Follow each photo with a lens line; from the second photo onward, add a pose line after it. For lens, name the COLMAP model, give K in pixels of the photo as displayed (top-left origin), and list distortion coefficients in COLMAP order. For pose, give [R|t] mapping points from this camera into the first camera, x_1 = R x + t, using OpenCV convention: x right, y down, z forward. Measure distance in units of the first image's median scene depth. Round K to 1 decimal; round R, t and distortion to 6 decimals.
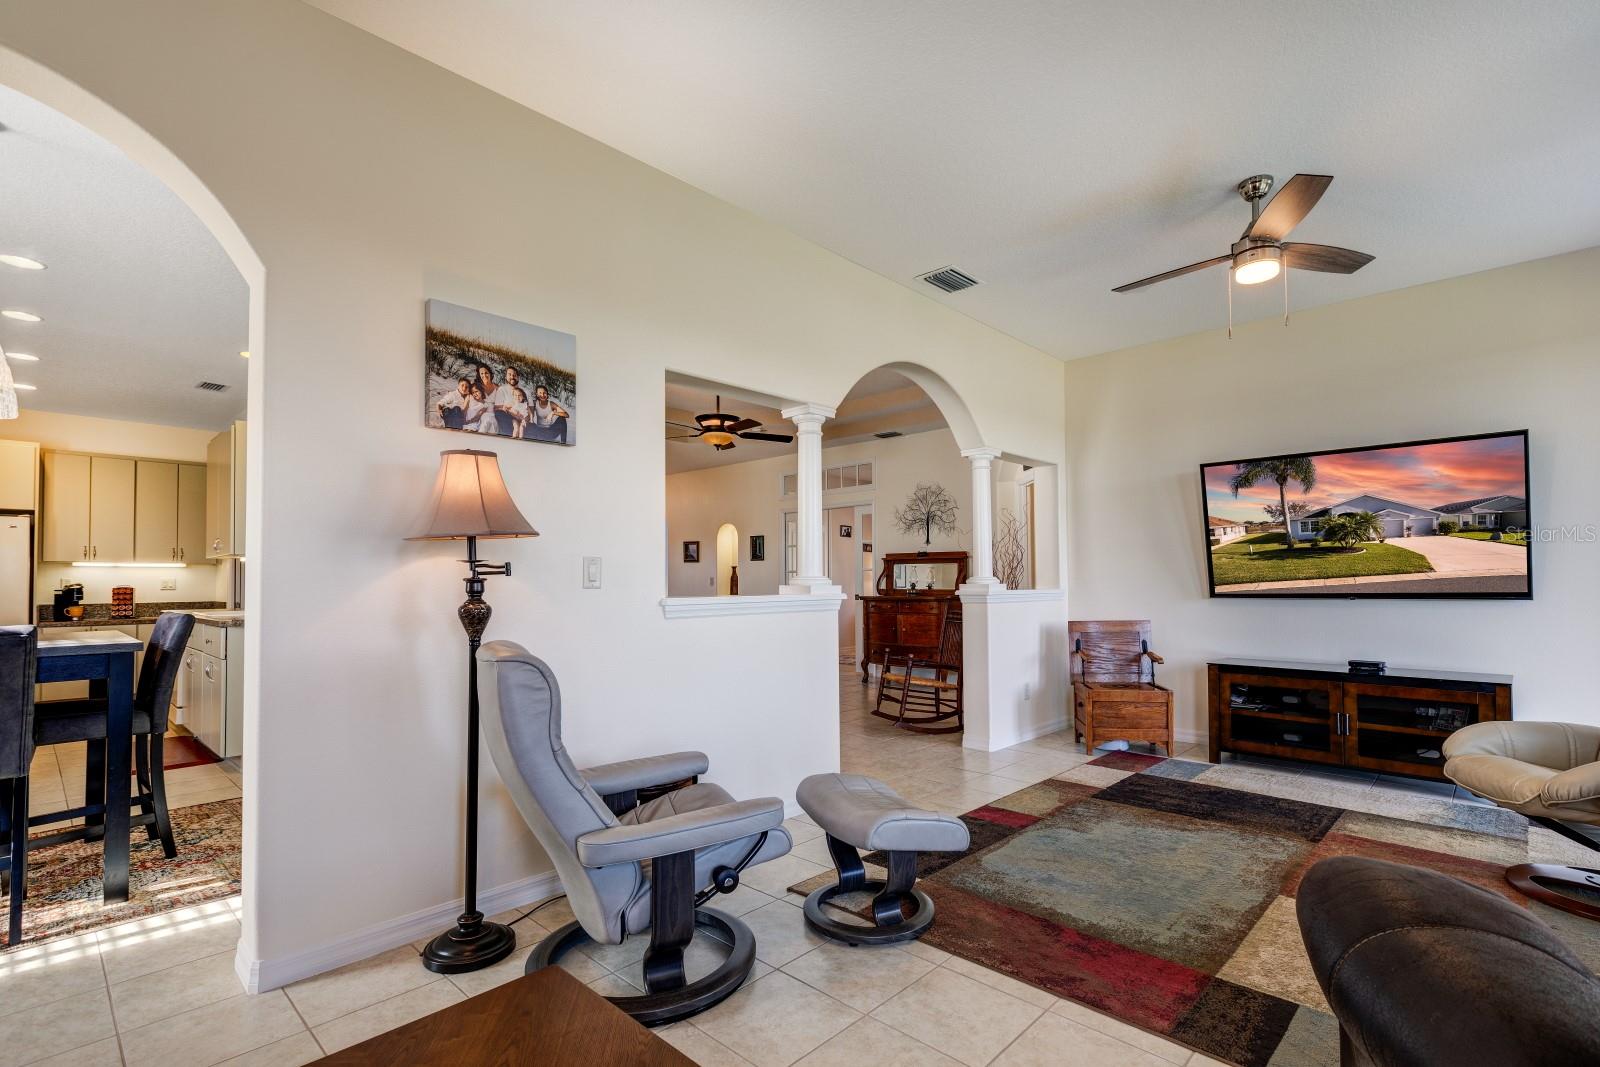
lens RADIAL K [[745.2, 0, 780.5], [0, 745.2, 571.1], [0, 0, 1]] dist [0.001199, 0.000498]
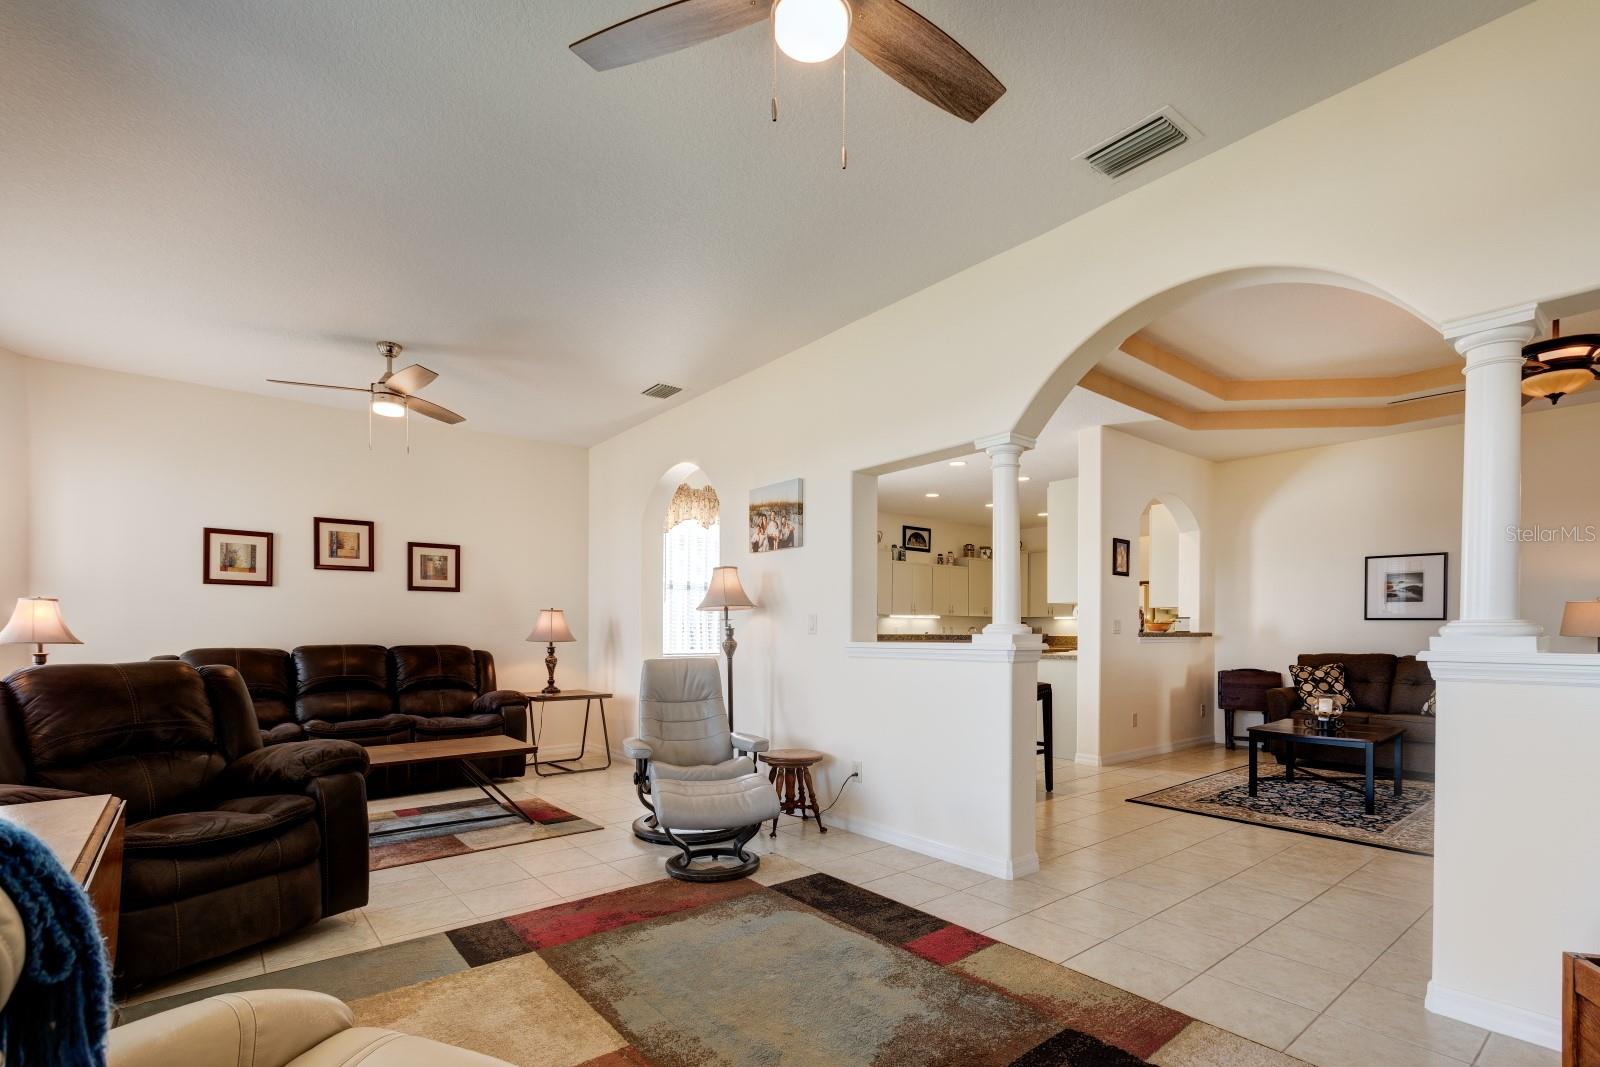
lens RADIAL K [[745.3, 0, 848.8], [0, 745.3, 638.2], [0, 0, 1]] dist [-0.001144, 0.000172]
pose [[-0.079577, 0.013209, -0.996741, 0.556844], [0.013383, 0.999836, 0.012182, 0.006392], [0.996739, -0.012370, -0.079740, 0.512676]]
